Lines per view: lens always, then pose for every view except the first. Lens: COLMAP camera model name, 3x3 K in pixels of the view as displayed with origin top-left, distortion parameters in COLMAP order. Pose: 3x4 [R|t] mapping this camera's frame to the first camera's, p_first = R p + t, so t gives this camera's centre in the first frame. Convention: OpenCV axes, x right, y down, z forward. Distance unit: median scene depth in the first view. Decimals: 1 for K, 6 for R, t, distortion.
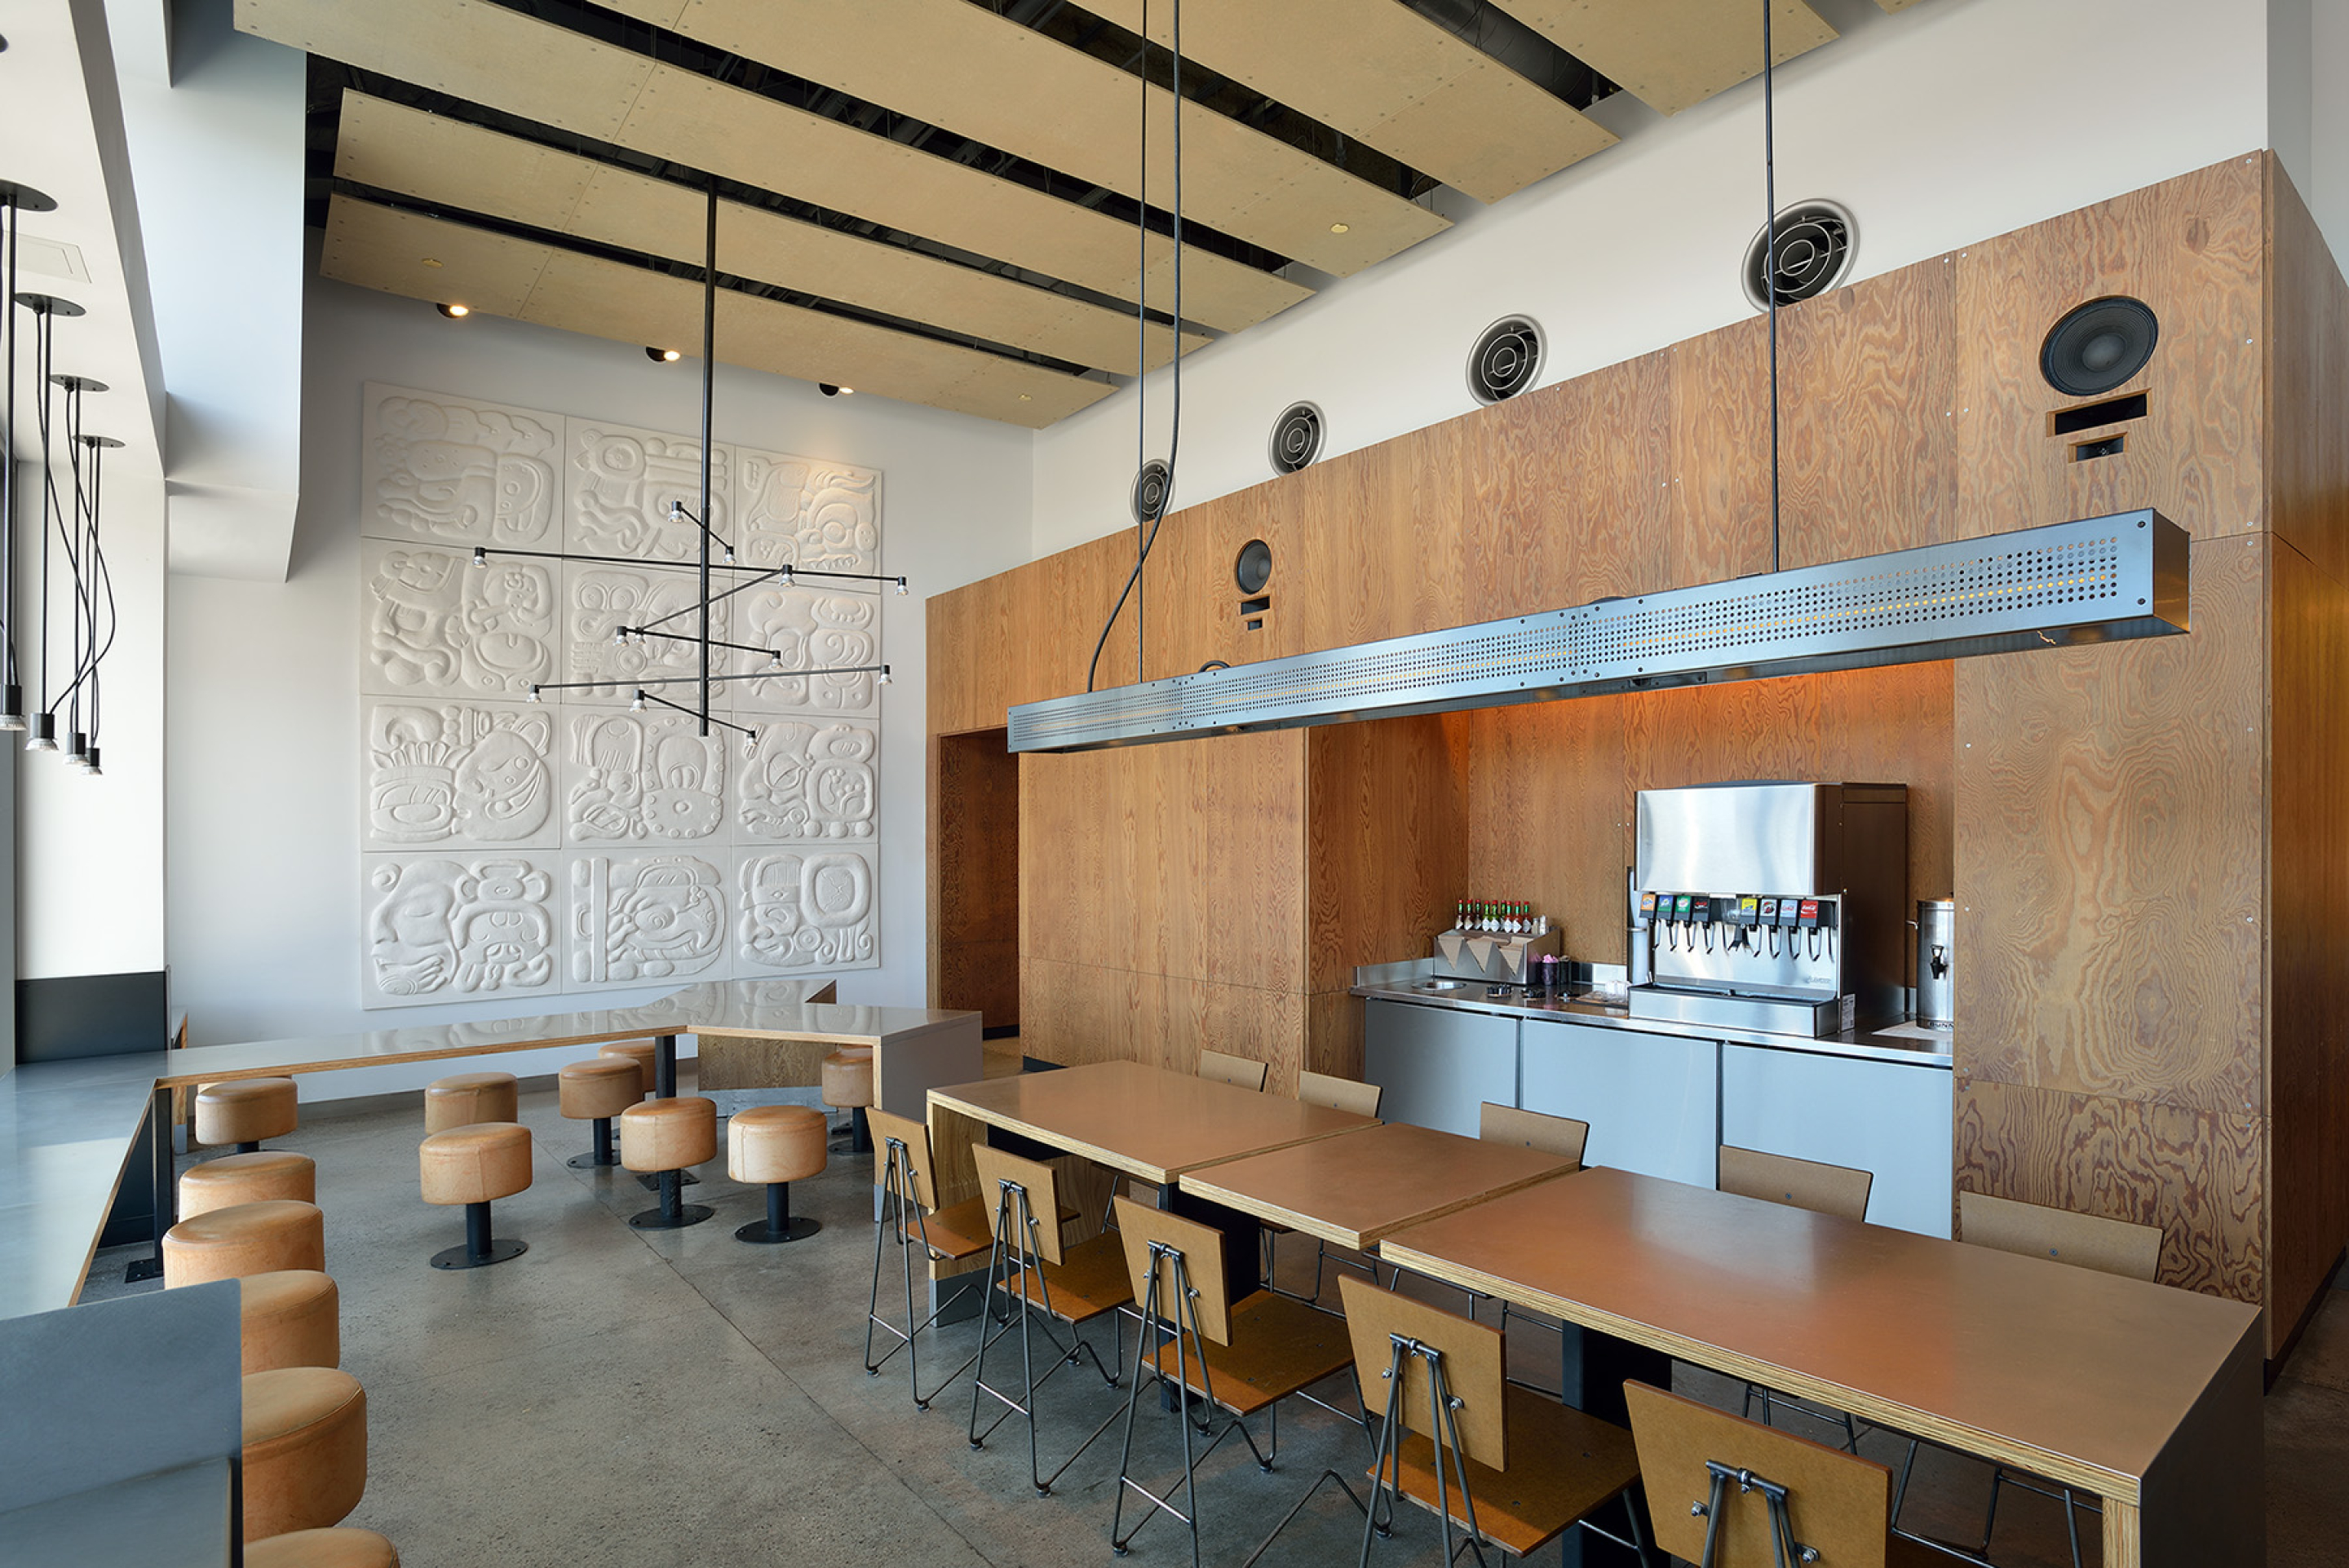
lens RADIAL K [[1138.1, 0, 1174.5], [0, 1138.1, 784.0], [0, 0, 1]] dist [-0.062865, 0.039959]
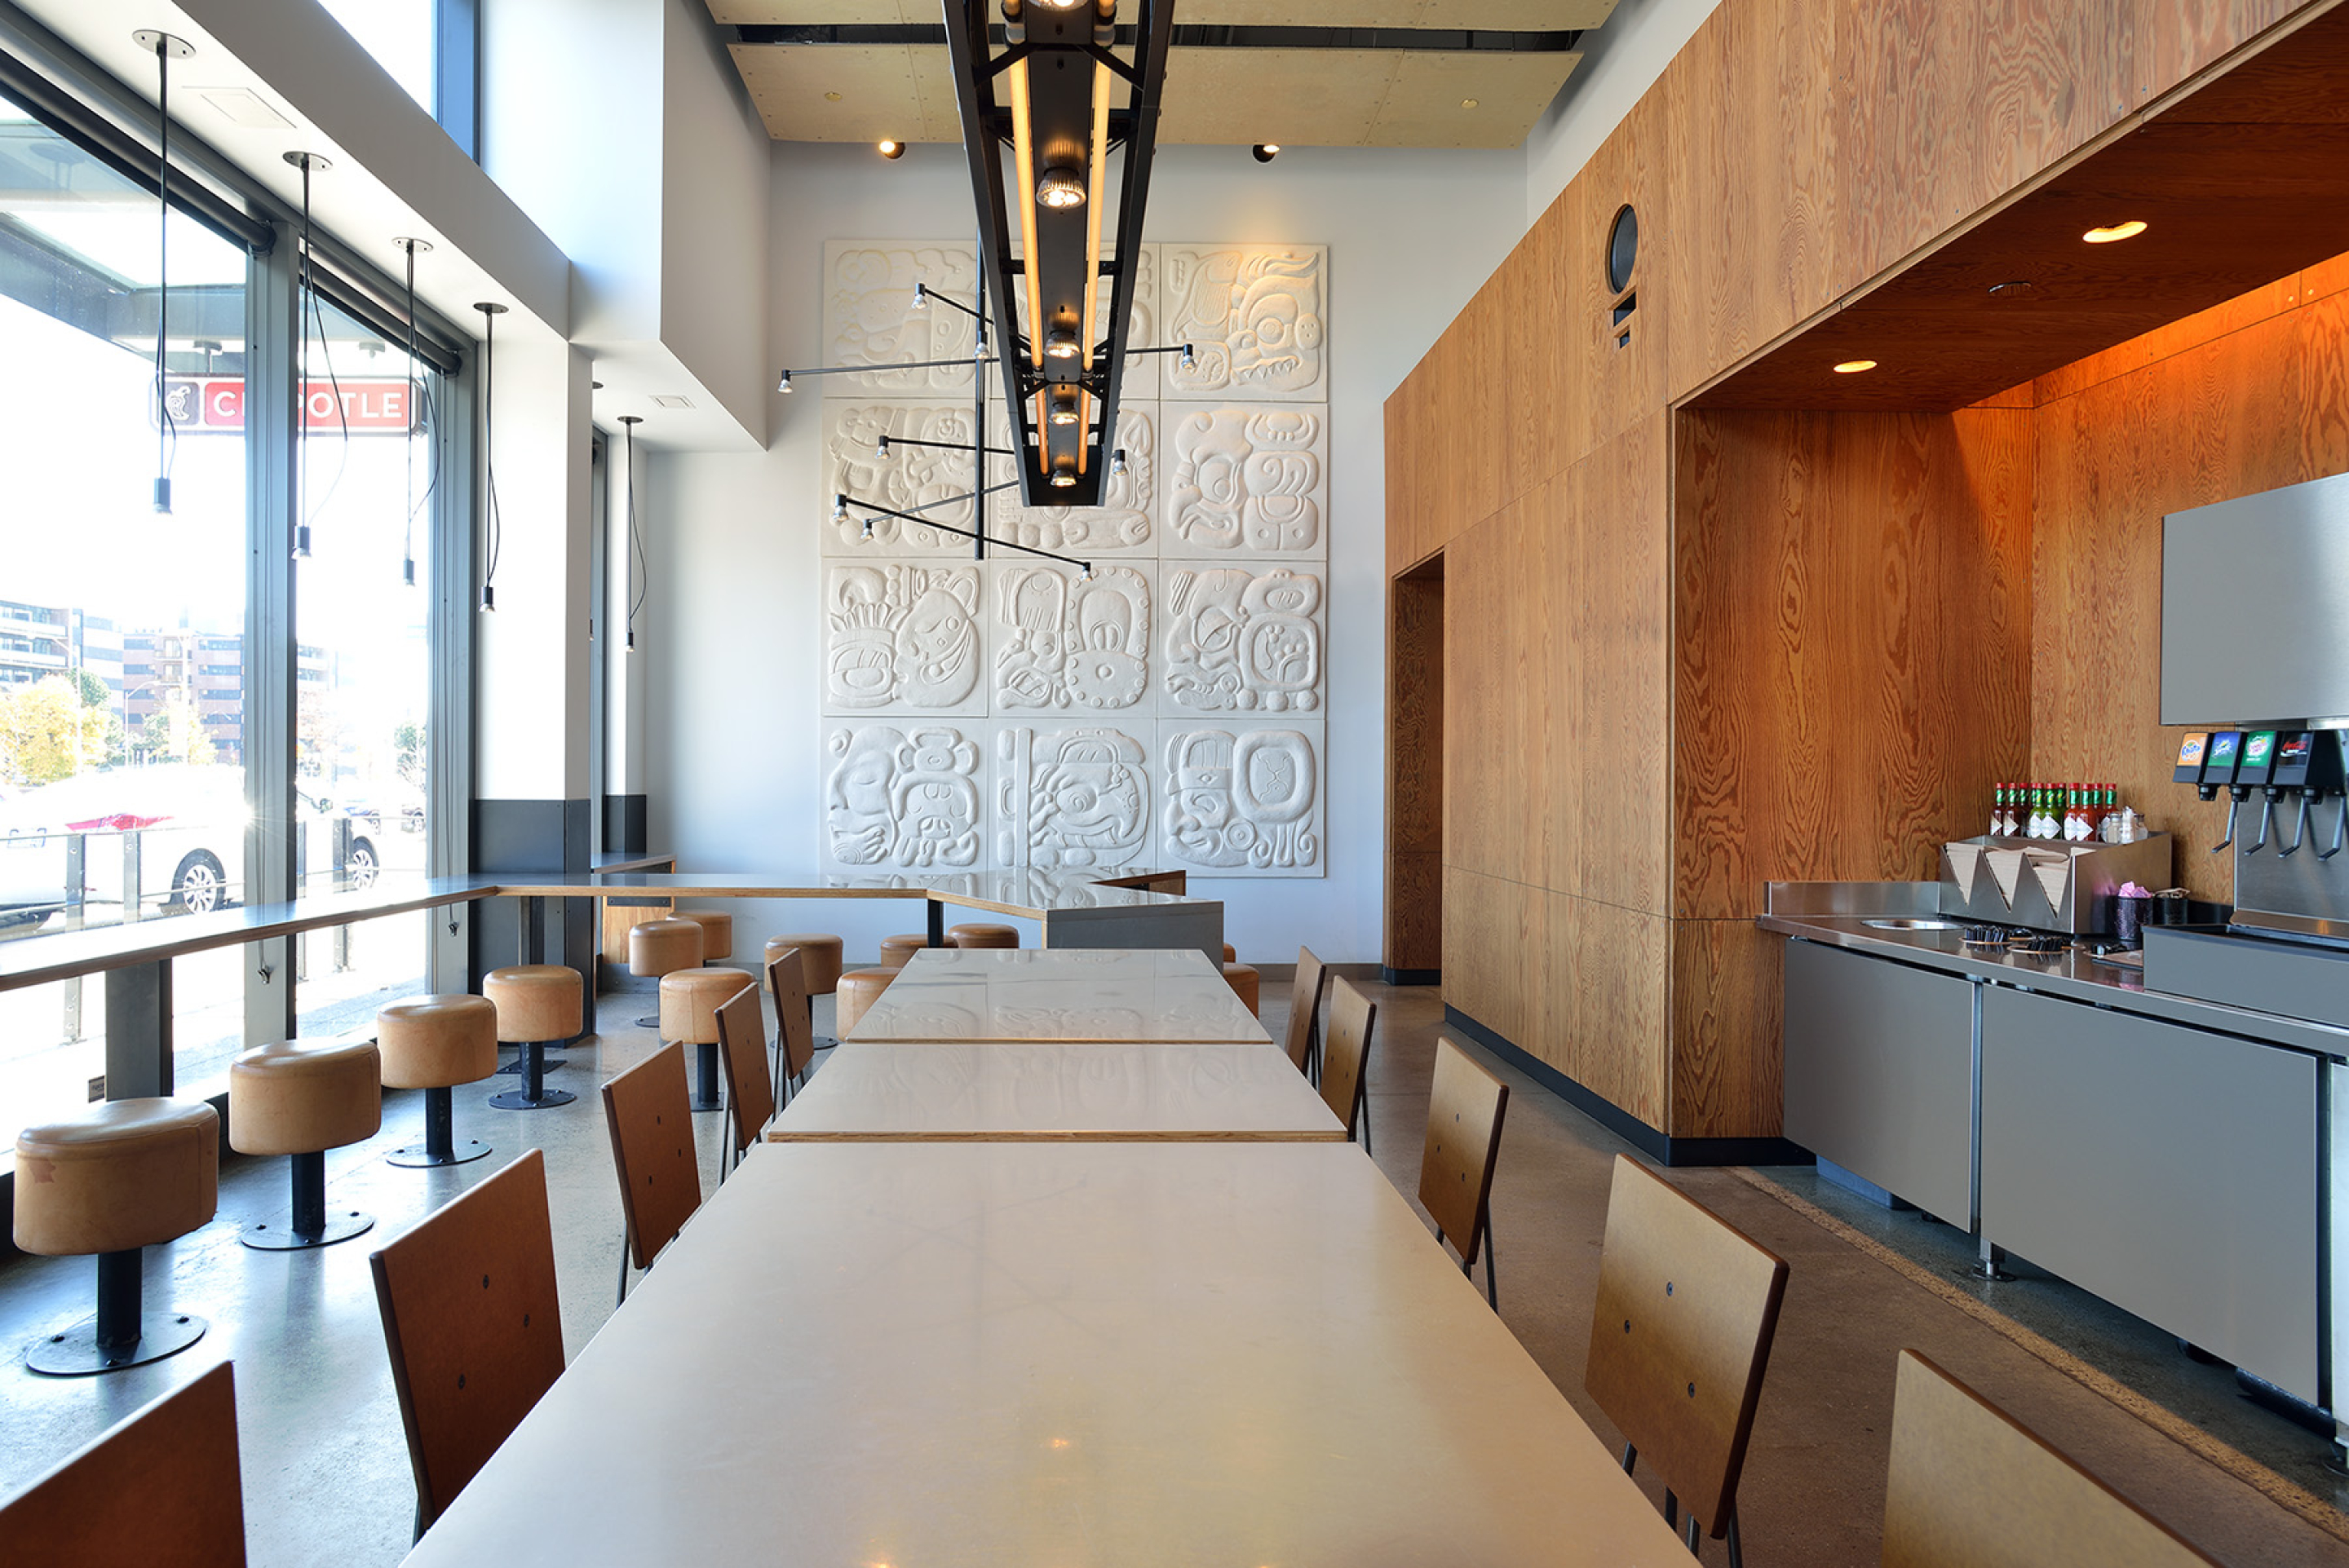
lens RADIAL K [[1401.6, 0, 1173.4], [0, 1401.6, 722.1], [0, 0, 1]] dist [-0.067275, 0.092158]
pose [[0.819457, 0.011064, -0.573035, 0.235015], [-0.008594, 0.999938, 0.007016, 0.054192], [0.573077, -0.000825, 0.819501, 0.159966]]
